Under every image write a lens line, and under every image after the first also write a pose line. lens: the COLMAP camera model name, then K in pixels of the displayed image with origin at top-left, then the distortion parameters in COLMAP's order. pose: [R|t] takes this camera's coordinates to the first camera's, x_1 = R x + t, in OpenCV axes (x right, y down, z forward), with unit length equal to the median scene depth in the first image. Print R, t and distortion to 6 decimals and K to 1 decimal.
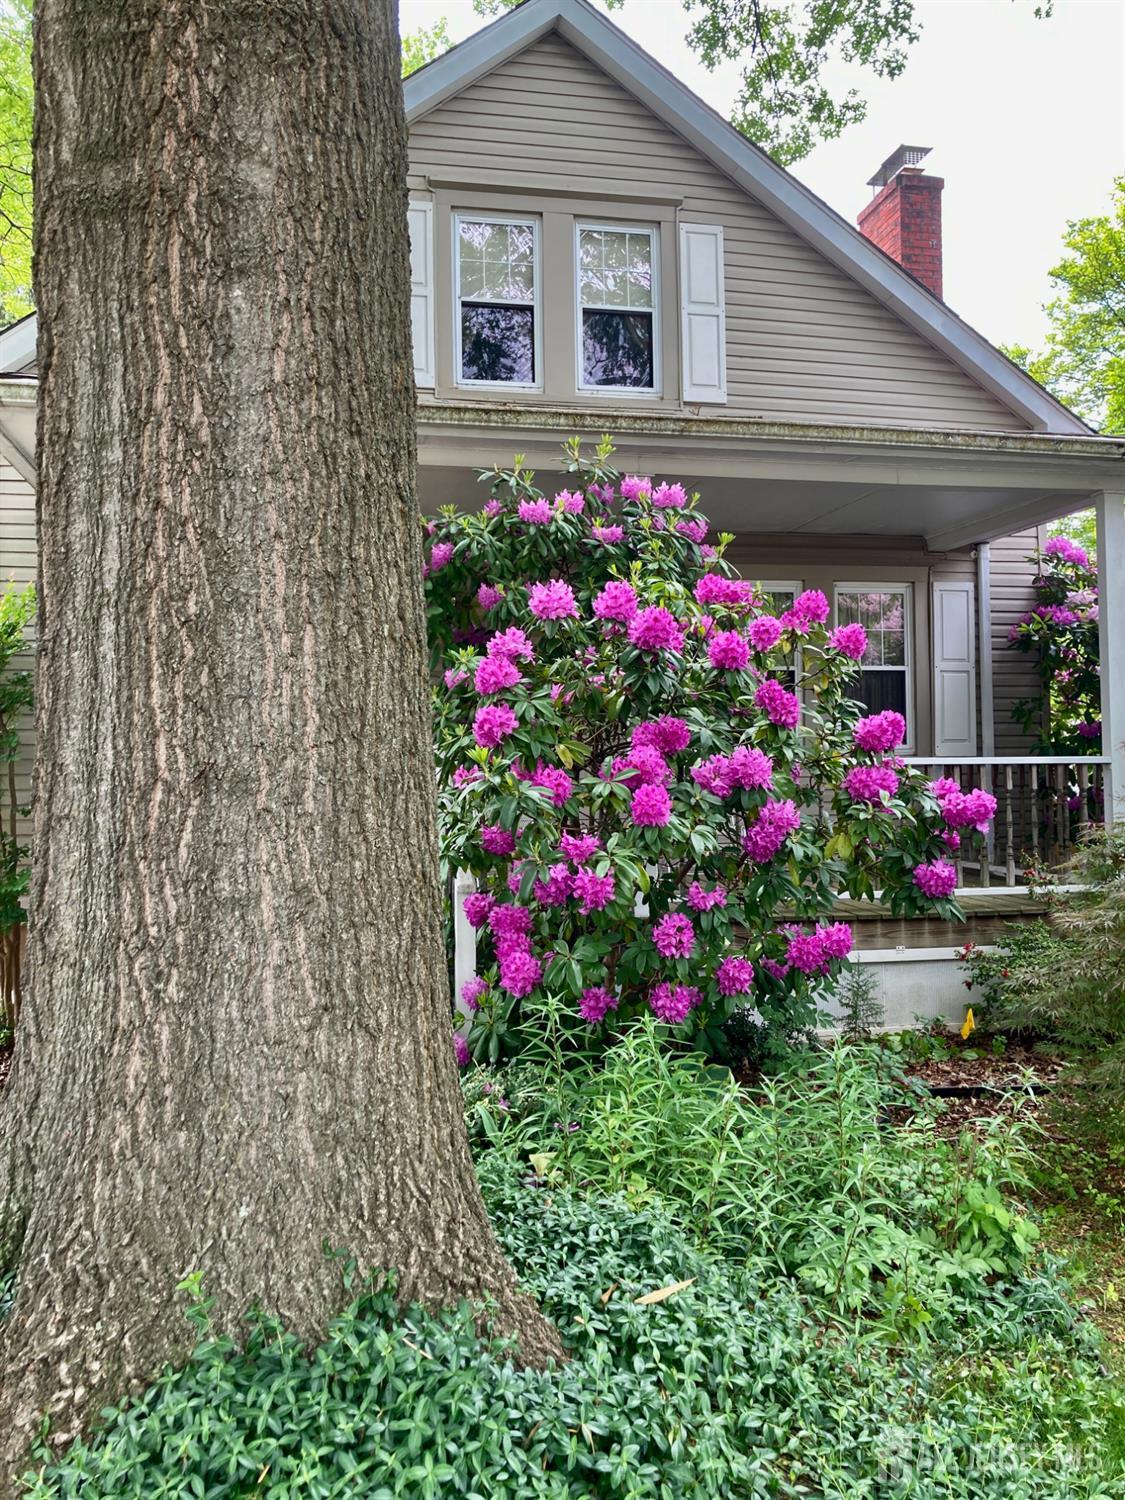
lens RADIAL K [[1219.8, 0, 562.0], [0, 1219.8, 745.1], [0, 0, 1]] dist [0.036985, 0.001479]
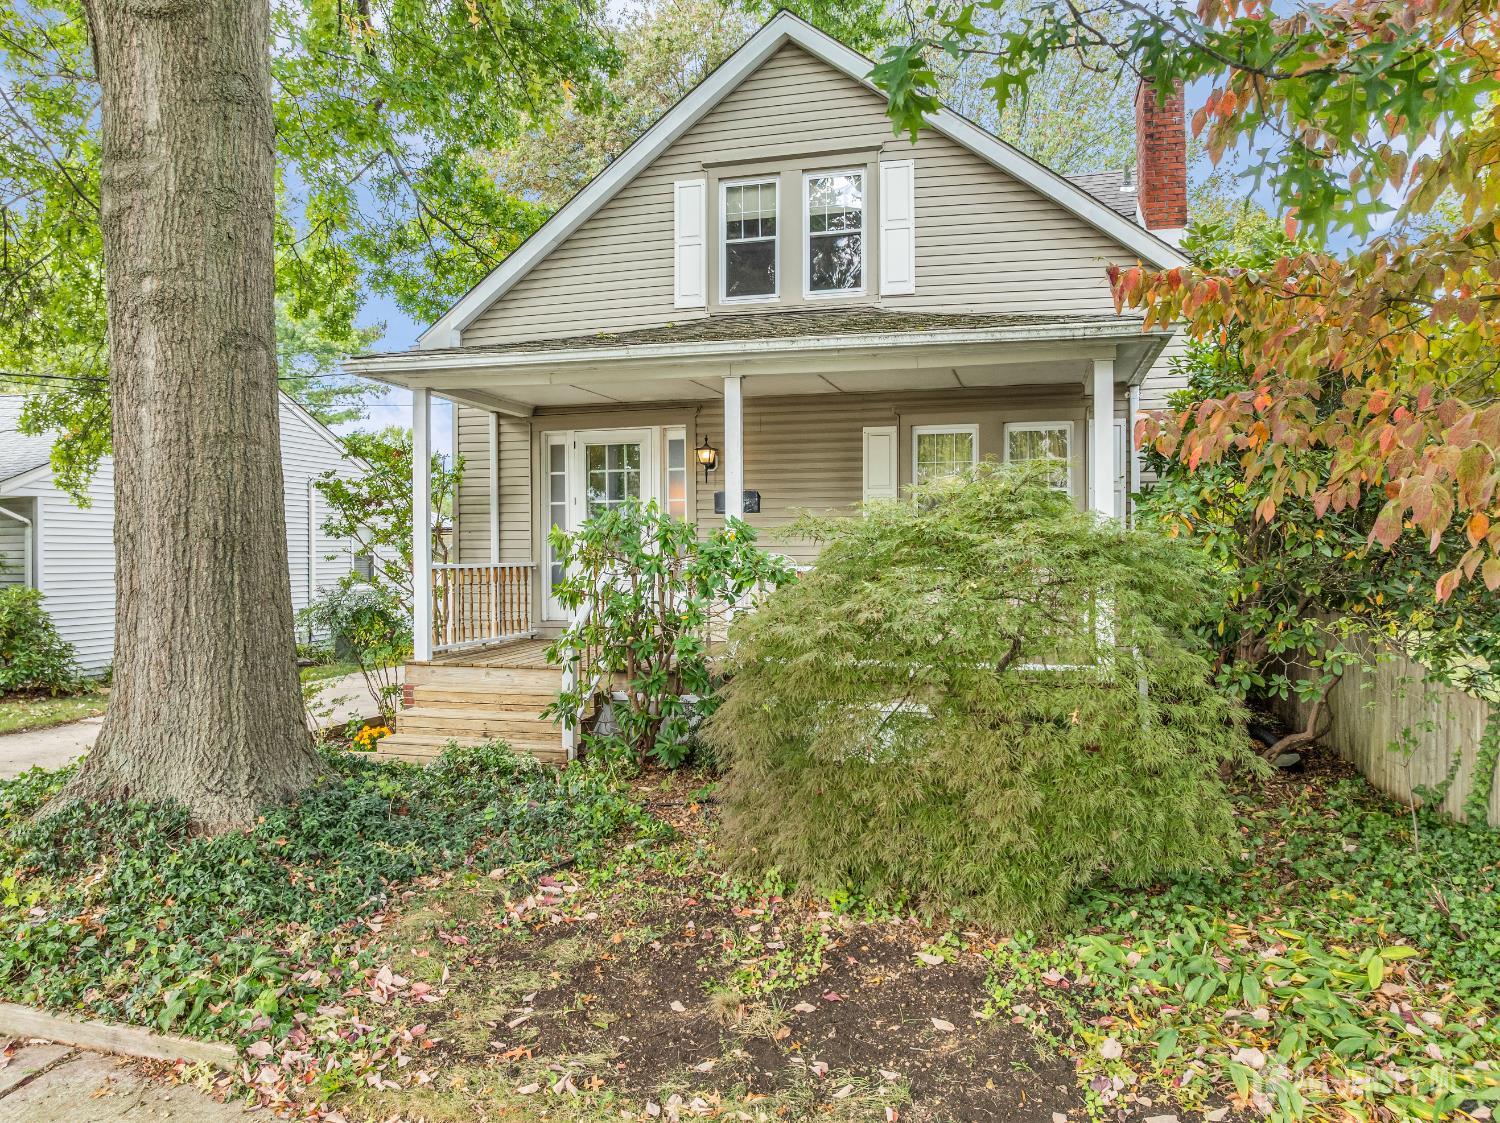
lens RADIAL K [[1053.7, 0, 750.0], [0, 1053.7, 564.1], [0, 0, 1]] dist [0.000245, -0.000554]
pose [[0.900466, 0.015034, -0.434667, 0.477403], [0.002796, 0.999182, 0.040350, -0.032120], [0.434918, -0.037549, 0.899687, -0.118364]]
